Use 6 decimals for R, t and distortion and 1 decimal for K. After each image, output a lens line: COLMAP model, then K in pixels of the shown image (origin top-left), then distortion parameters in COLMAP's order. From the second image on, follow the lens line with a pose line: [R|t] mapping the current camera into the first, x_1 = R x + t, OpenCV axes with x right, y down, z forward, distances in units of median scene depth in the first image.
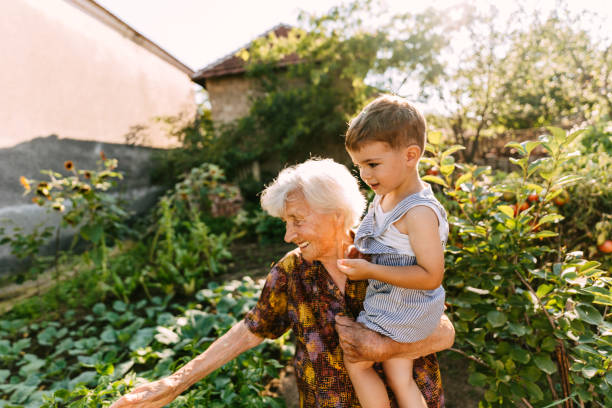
lens RADIAL K [[328.2, 0, 306.0], [0, 328.2, 204.0], [0, 0, 1]] dist [0.040616, -0.023955]
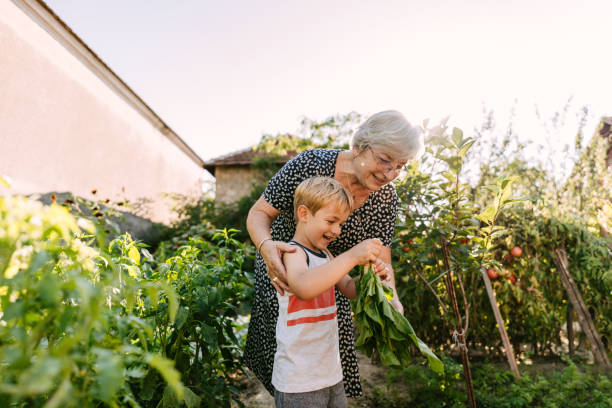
lens RADIAL K [[328.2, 0, 306.0], [0, 328.2, 204.0], [0, 0, 1]] dist [0.040616, -0.023955]
pose [[0.994178, 0.107499, 0.007403, 0.012111], [-0.099396, 0.941427, -0.322236, 0.094605], [-0.041610, 0.319624, 0.946630, -0.052639]]
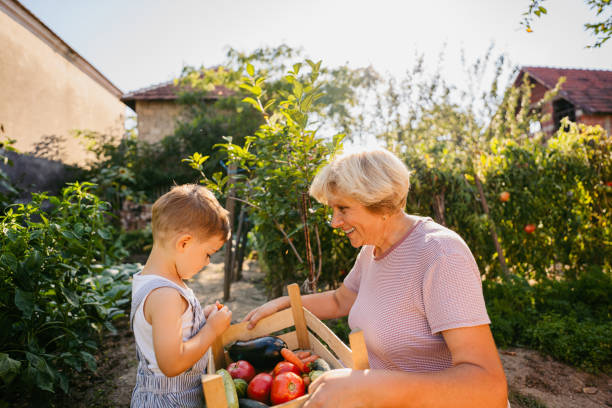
lens RADIAL K [[337.9, 0, 306.0], [0, 337.9, 204.0], [0, 0, 1]] dist [-0.053472, 0.037608]
pose [[0.978466, 0.090043, 0.185731, 0.055061], [-0.059764, 0.984877, -0.162623, 0.083499], [-0.197565, 0.148021, 0.969050, -0.055764]]
